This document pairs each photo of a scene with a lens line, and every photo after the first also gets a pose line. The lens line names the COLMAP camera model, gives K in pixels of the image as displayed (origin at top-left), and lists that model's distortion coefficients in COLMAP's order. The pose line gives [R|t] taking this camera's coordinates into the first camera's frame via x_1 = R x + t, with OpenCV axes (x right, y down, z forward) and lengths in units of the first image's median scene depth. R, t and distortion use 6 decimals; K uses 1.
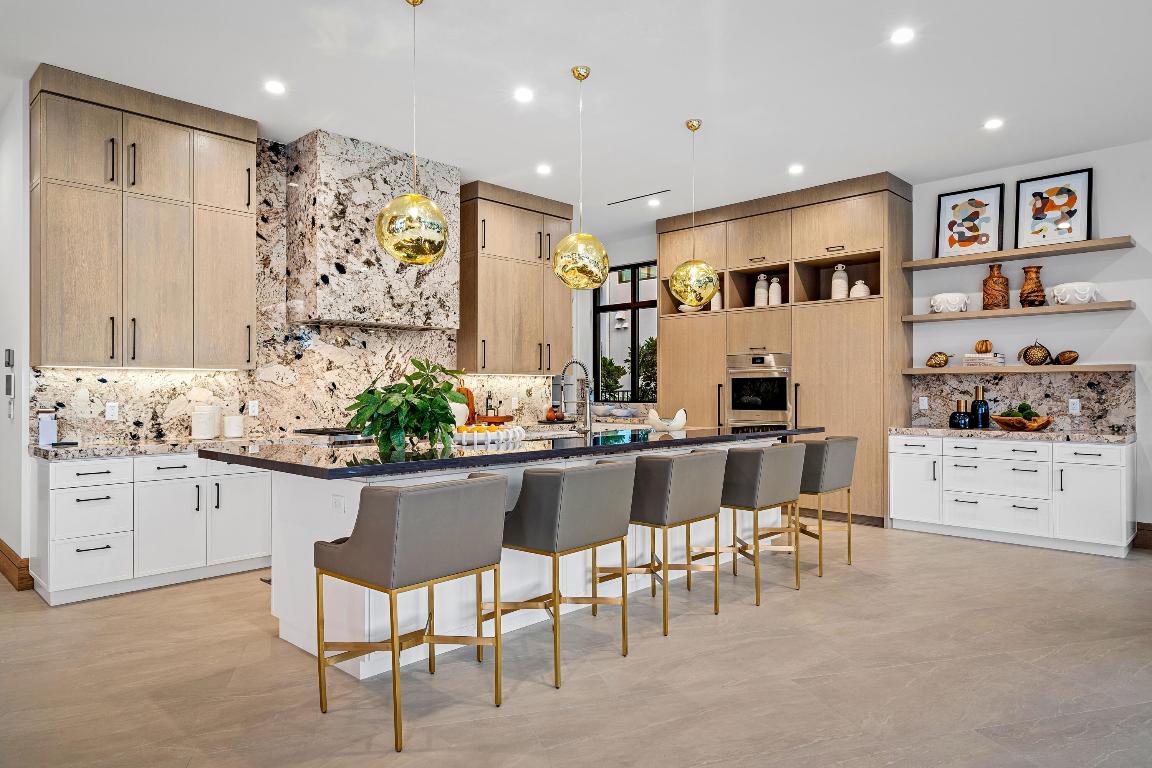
lens RADIAL K [[703.5, 0, 576.0], [0, 703.5, 384.0], [0, 0, 1]] dist [0.001913, 0.000021]
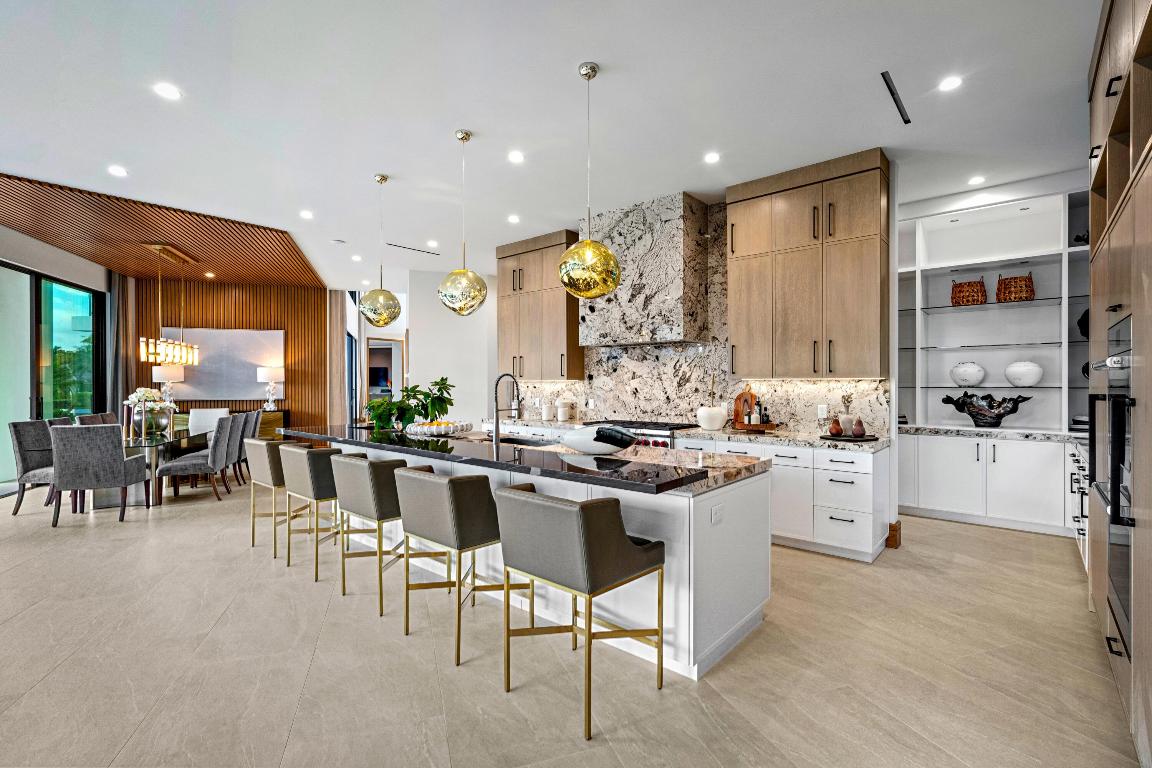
lens RADIAL K [[525.1, 0, 581.0], [0, 525.1, 379.9], [0, 0, 1]] dist [-0.000736, 0.000034]
pose [[0.055677, -0.004283, -0.998440, 0.673639], [0.009097, 0.999951, -0.003783, -0.014769], [0.998407, -0.008872, 0.055714, 0.844159]]
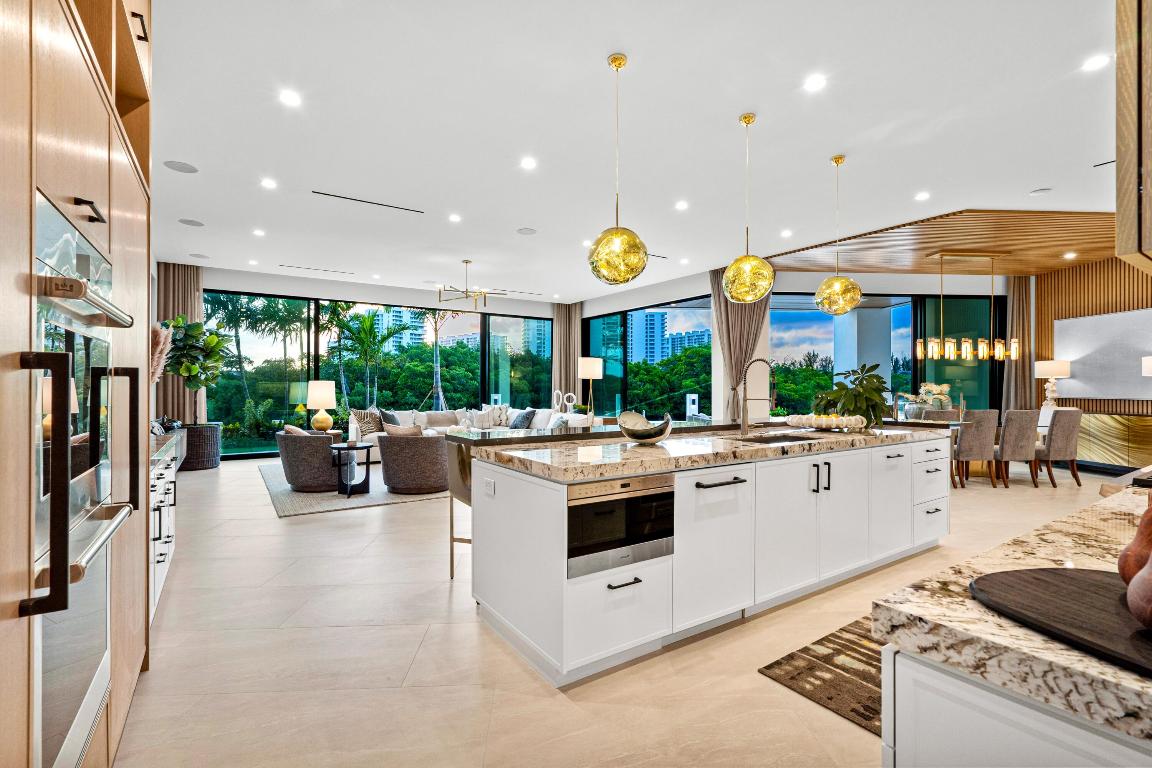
lens RADIAL K [[525.1, 0, 581.0], [0, 525.1, 379.9], [0, 0, 1]] dist [-0.000736, 0.000034]
pose [[-0.980989, 0.001699, 0.194054, 0.090576], [-0.002233, 0.999797, -0.020041, 0.010801], [-0.194049, -0.020093, -0.980786, 1.384448]]
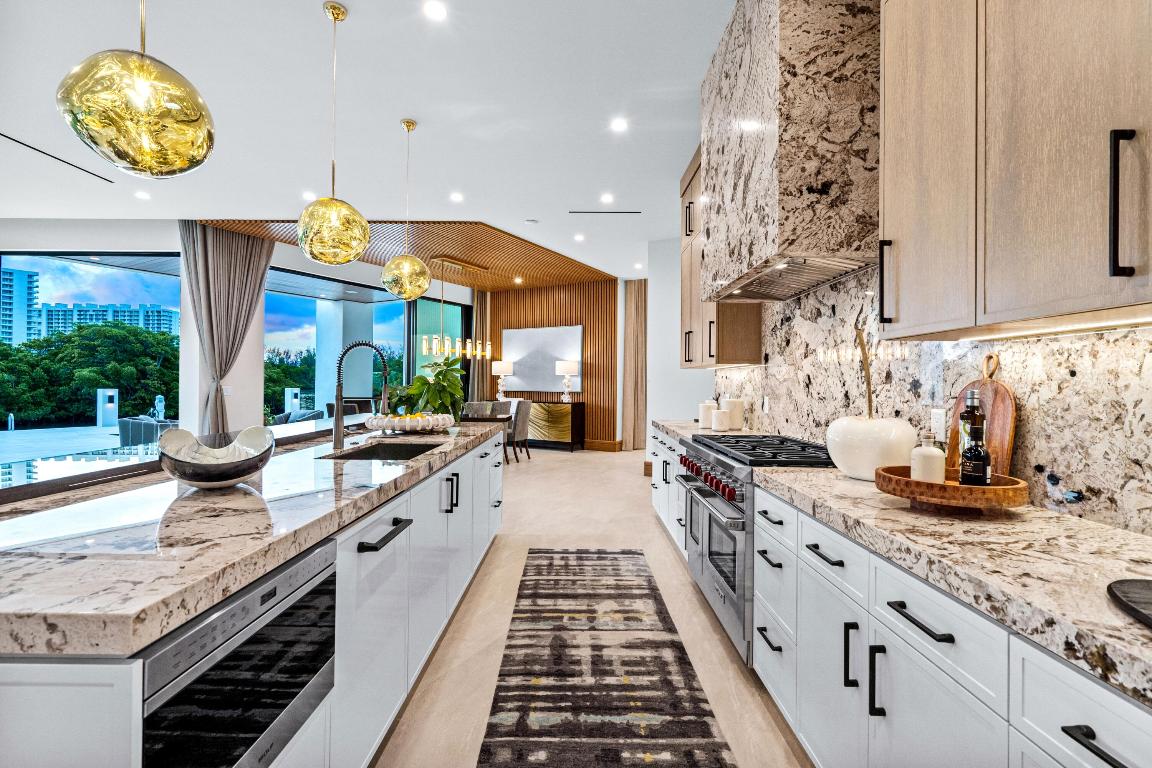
lens RADIAL K [[525.1, 0, 581.0], [0, 525.1, 379.9], [0, 0, 1]] dist [-0.000736, 0.000034]
pose [[-0.718207, -0.009443, -0.695765, 0.170509], [-0.003176, 0.999942, -0.010293, 0.009000], [0.695822, -0.005183, -0.718196, 1.223161]]
